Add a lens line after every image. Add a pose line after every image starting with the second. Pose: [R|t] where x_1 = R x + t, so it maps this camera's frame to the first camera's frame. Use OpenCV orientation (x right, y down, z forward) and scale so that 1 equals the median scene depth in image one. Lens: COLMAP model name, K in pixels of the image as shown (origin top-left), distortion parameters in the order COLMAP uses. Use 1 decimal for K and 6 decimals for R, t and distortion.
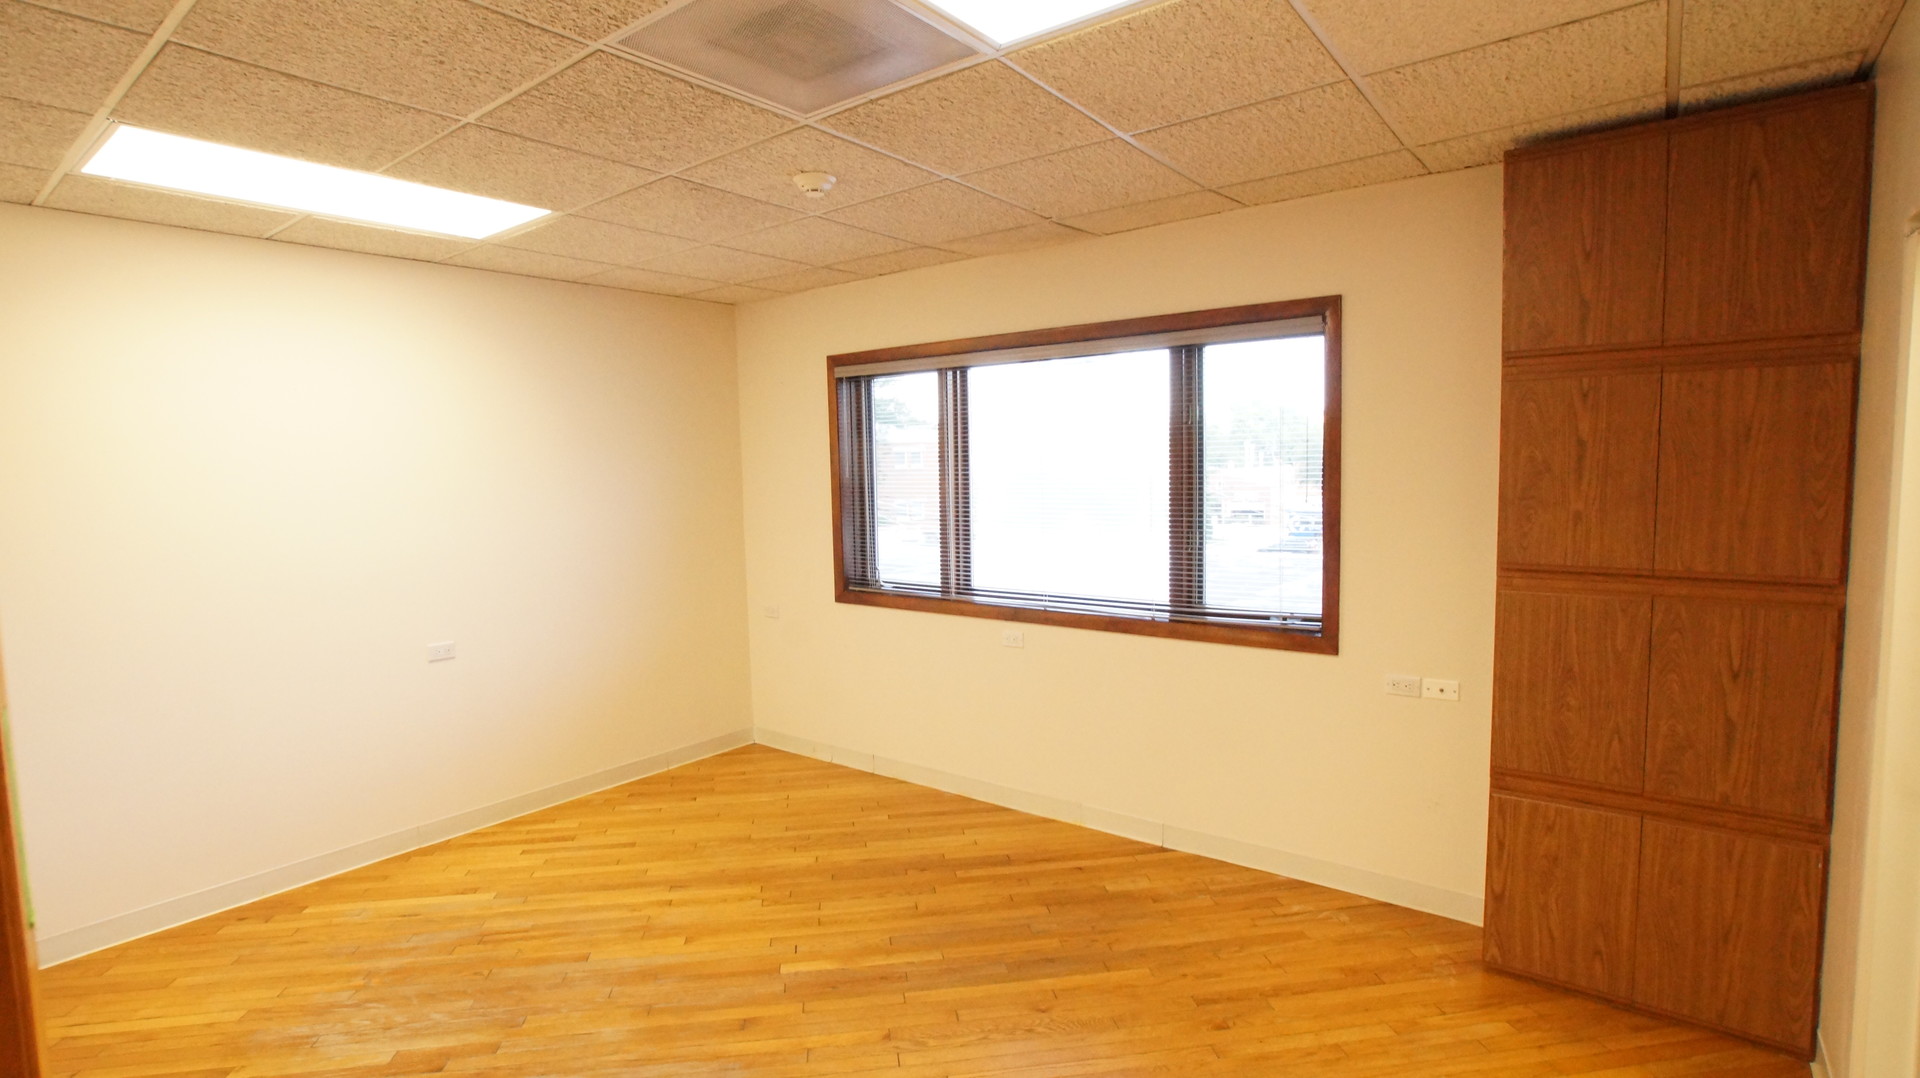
lens RADIAL K [[912.8, 0, 965.1], [0, 912.8, 539.0], [0, 0, 1]] dist [-0.074607, 0.041310]
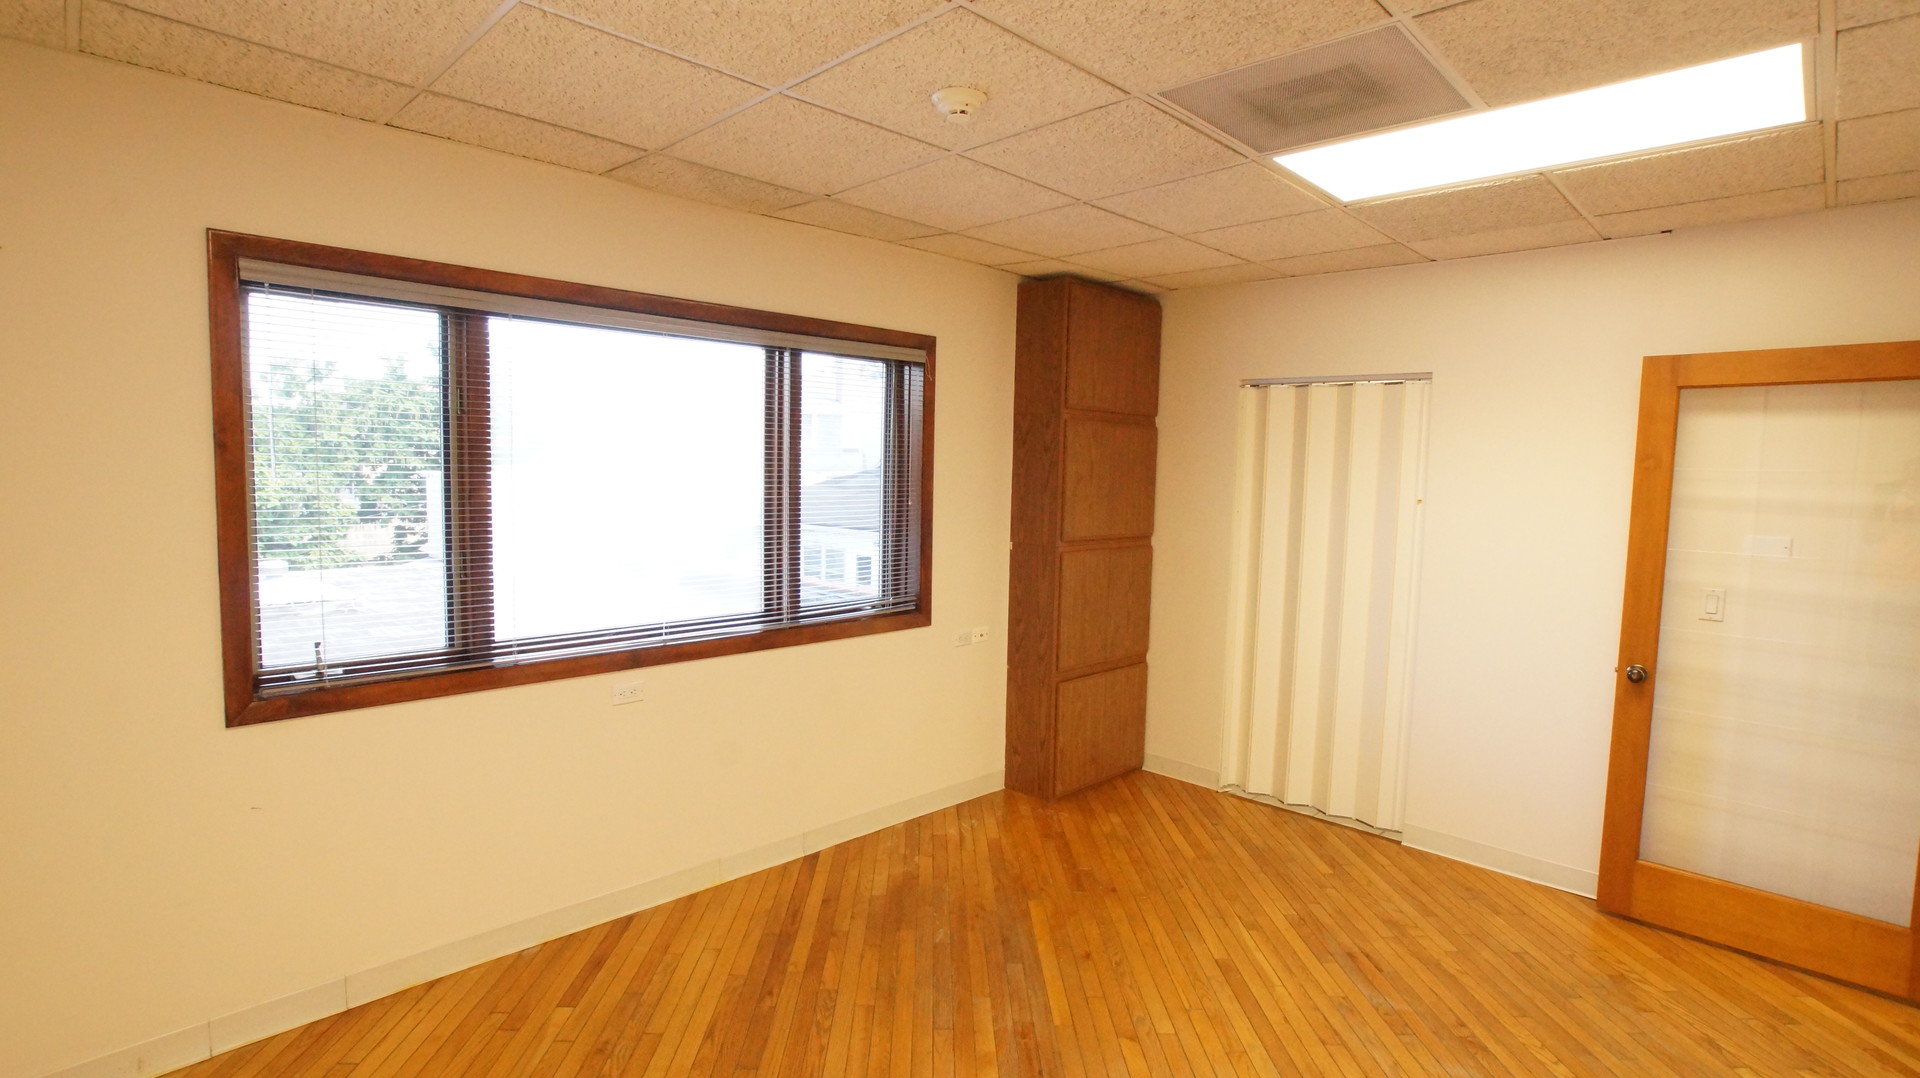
lens RADIAL K [[912.8, 0, 965.1], [0, 912.8, 539.0], [0, 0, 1]] dist [-0.074607, 0.041310]
pose [[0.133600, -0.063614, 0.988992, -0.885387], [0.053328, 0.996953, 0.056922, -0.063613], [-0.989600, 0.045136, 0.136585, 0.837474]]
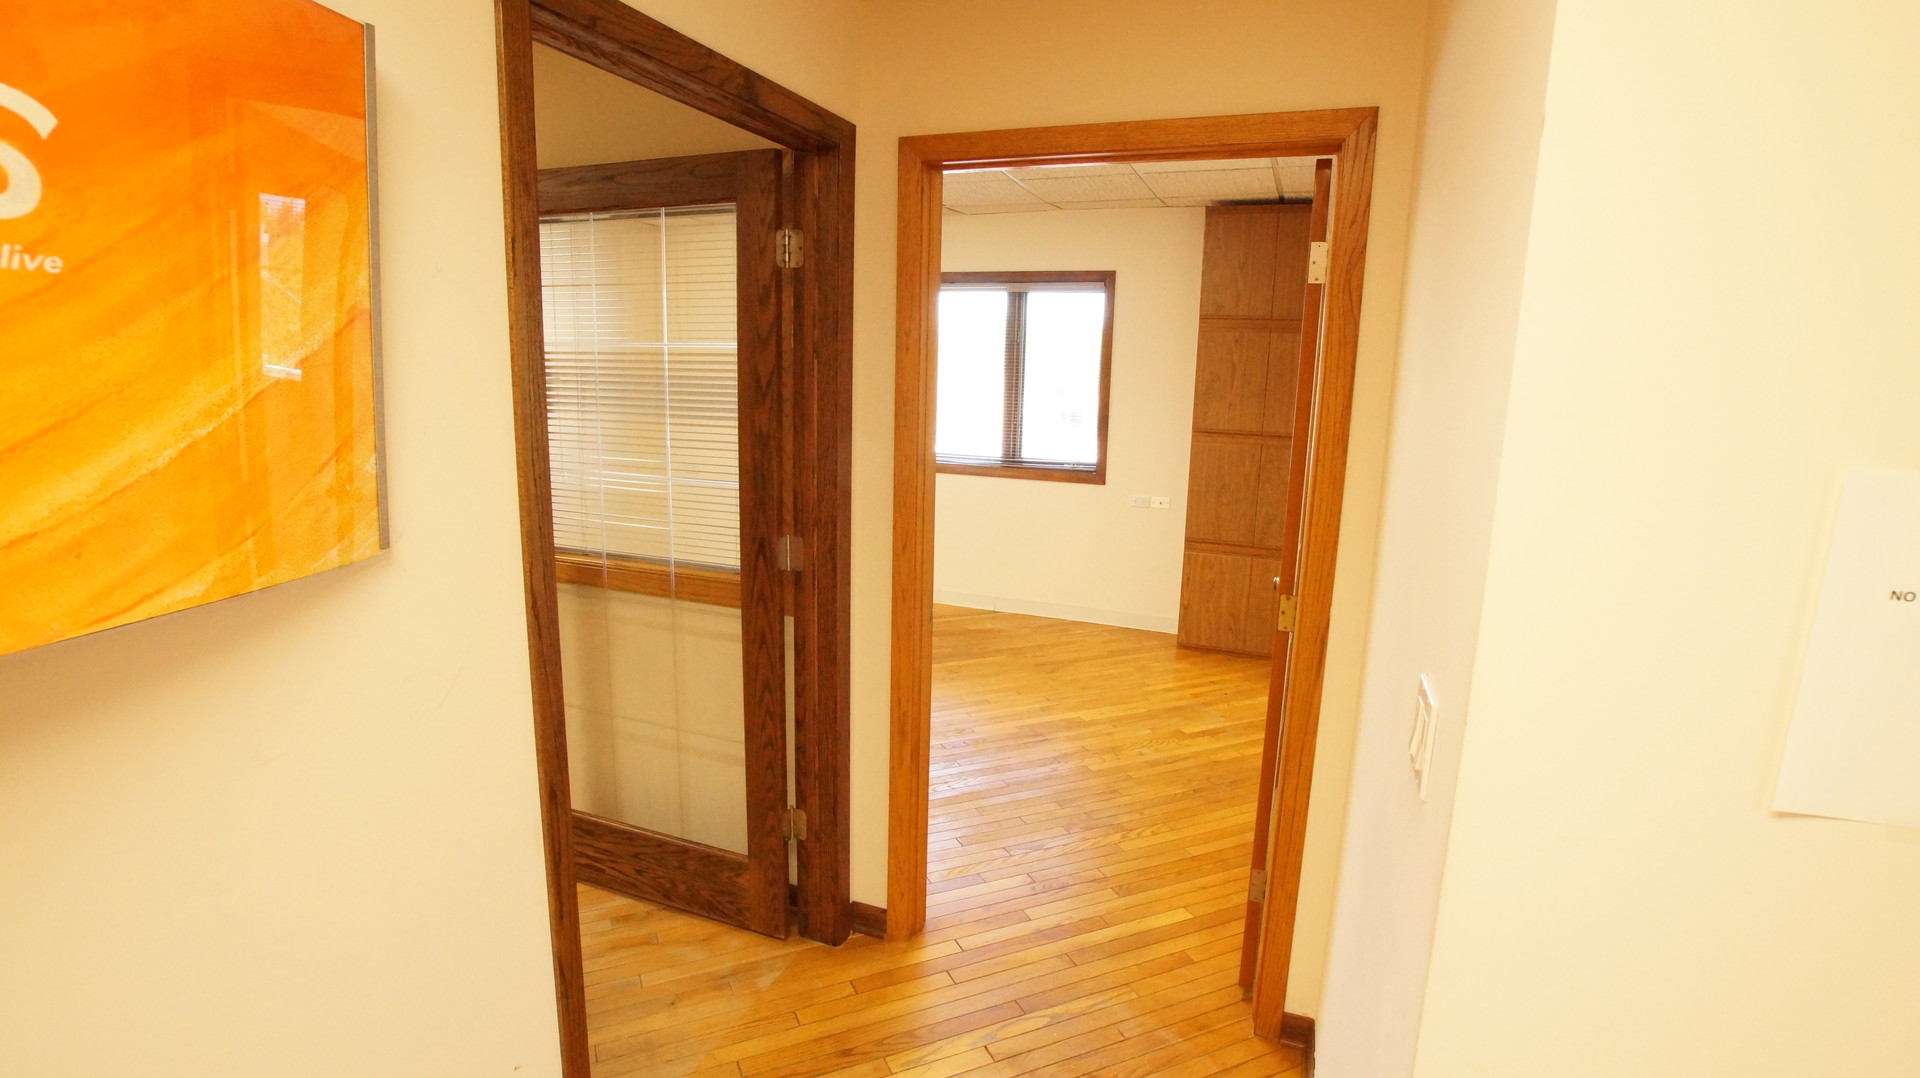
lens RADIAL K [[912.8, 0, 965.1], [0, 912.8, 539.0], [0, 0, 1]] dist [-0.074607, 0.041310]
pose [[0.957329, -0.013357, 0.288692, -0.360854], [-0.019705, 0.993590, 0.111313, 0.048101], [-0.288328, -0.112252, 0.950929, -0.611181]]
